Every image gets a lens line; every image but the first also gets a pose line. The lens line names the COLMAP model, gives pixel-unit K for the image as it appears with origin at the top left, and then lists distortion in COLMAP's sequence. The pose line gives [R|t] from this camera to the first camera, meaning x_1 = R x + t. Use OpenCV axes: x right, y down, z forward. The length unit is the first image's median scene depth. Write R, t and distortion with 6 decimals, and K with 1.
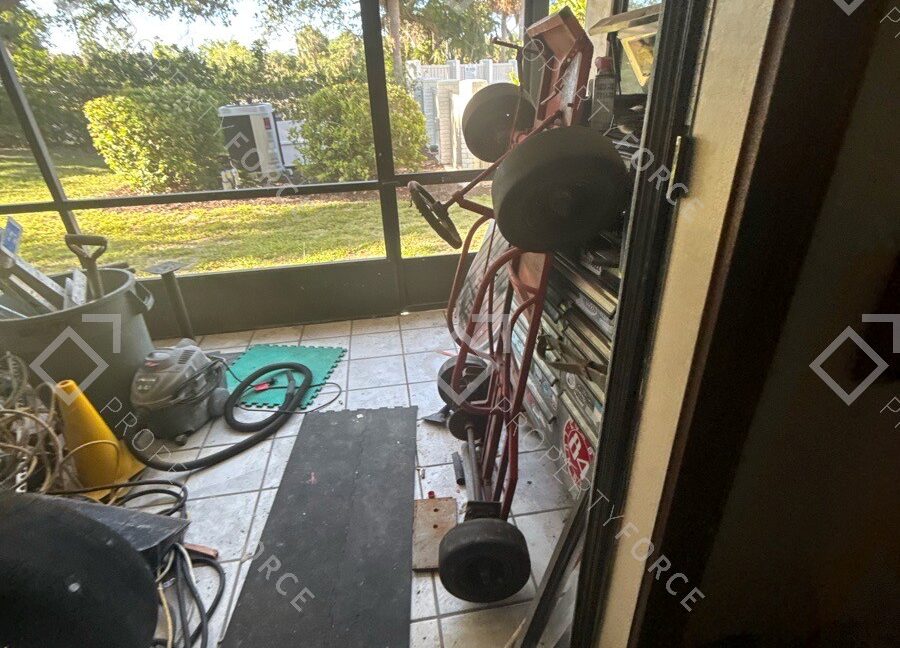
lens RADIAL K [[477.7, 0, 453.0], [0, 477.7, 326.2], [0, 0, 1]] dist [0.002924, -0.001865]
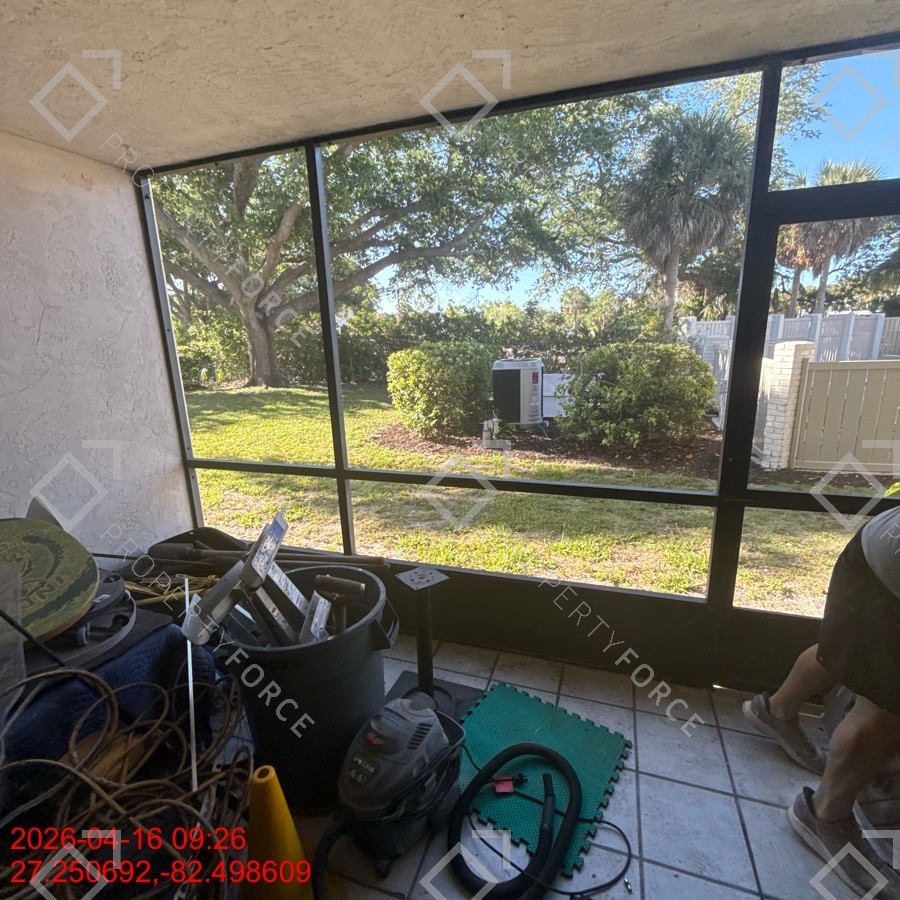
lens RADIAL K [[476.2, 0, 451.9], [0, 476.2, 451.9], [0, 0, 1]] dist [0.001625, -0.000753]
pose [[0.885140, 0.118838, -0.449894, -0.093258], [-0.217241, 0.960541, -0.173685, -0.078485], [0.411502, 0.251471, 0.876030, 0.115352]]
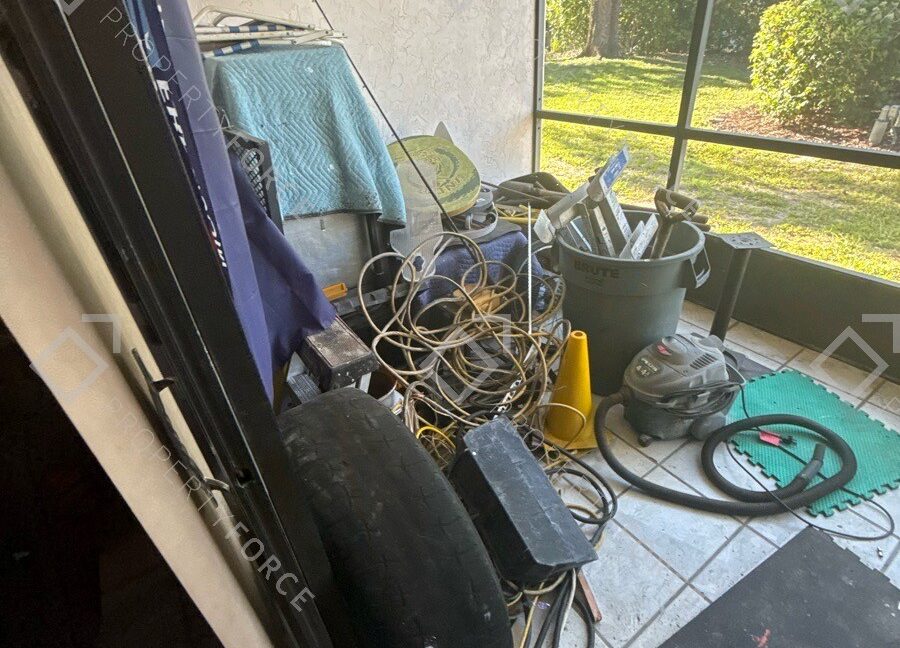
lens RADIAL K [[477.7, 0, 451.2], [0, 477.7, 327.1], [0, 0, 1]] dist [0.002924, -0.001865]
pose [[0.446791, 0.490295, -0.748324, -0.066178], [-0.368807, 0.863013, 0.345240, -0.037276], [0.815082, 0.121737, 0.566411, 0.075670]]
